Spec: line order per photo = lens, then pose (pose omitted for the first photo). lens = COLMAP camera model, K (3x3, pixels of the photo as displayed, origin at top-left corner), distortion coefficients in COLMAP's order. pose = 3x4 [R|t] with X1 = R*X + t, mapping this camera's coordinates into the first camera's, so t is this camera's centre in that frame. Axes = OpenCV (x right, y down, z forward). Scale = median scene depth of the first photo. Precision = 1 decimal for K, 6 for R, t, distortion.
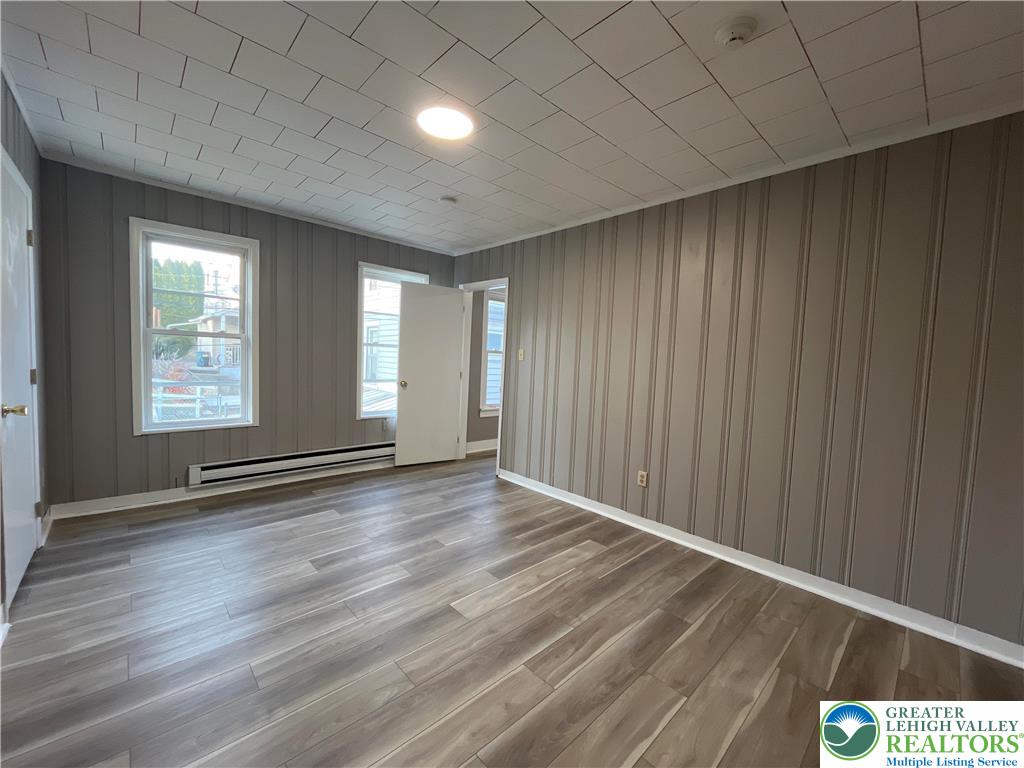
lens RADIAL K [[412.4, 0, 508.2], [0, 412.4, 383.0], [0, 0, 1]] dist [-0.001093, 0.000007]
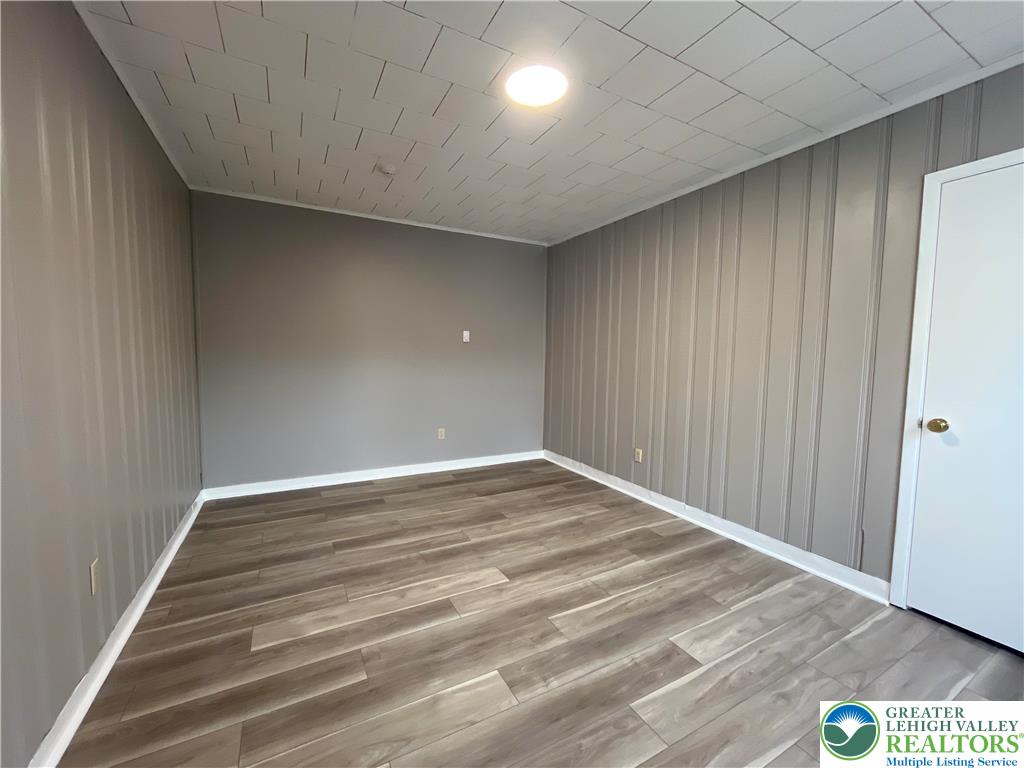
lens RADIAL K [[412.4, 0, 508.2], [0, 412.4, 383.0], [0, 0, 1]] dist [-0.001093, 0.000007]
pose [[-0.966737, -0.075845, 0.244267, -0.305912], [-0.042256, 0.989259, 0.139931, -0.100918], [-0.252256, 0.124955, -0.959559, 1.657397]]
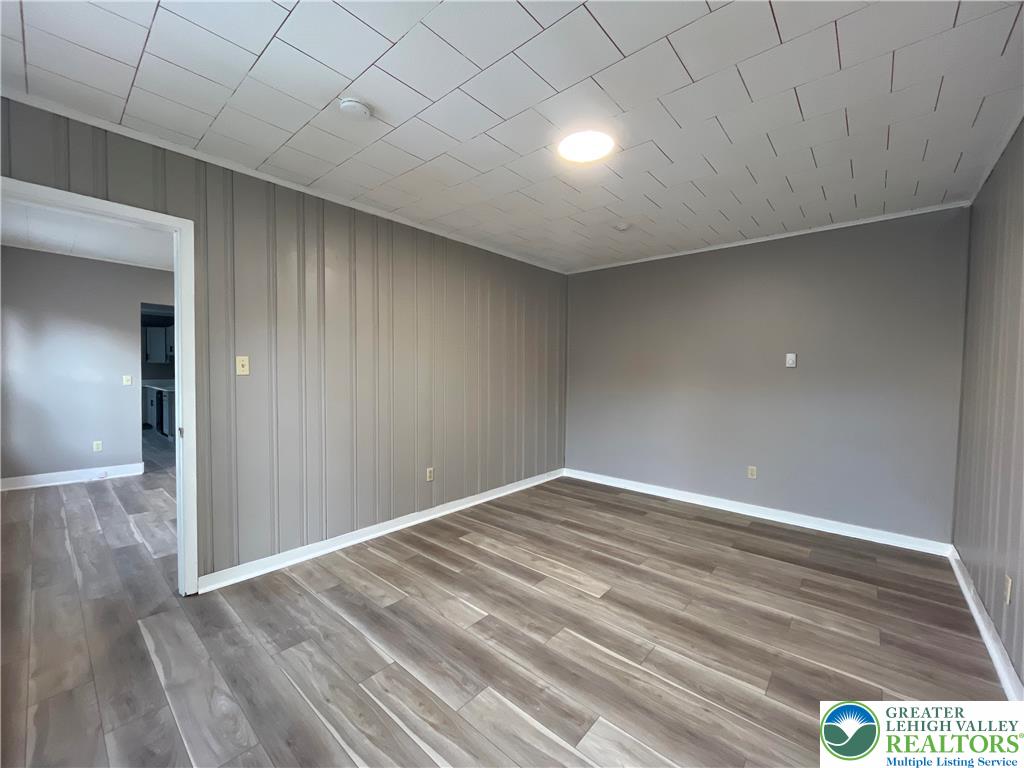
lens RADIAL K [[412.4, 0, 508.2], [0, 412.4, 383.0], [0, 0, 1]] dist [-0.001093, 0.000007]
pose [[-0.101683, -0.075848, 0.991921, -0.999293], [0.044043, 0.995768, 0.080657, -0.122423], [-0.993841, 0.051888, -0.097913, 1.118583]]
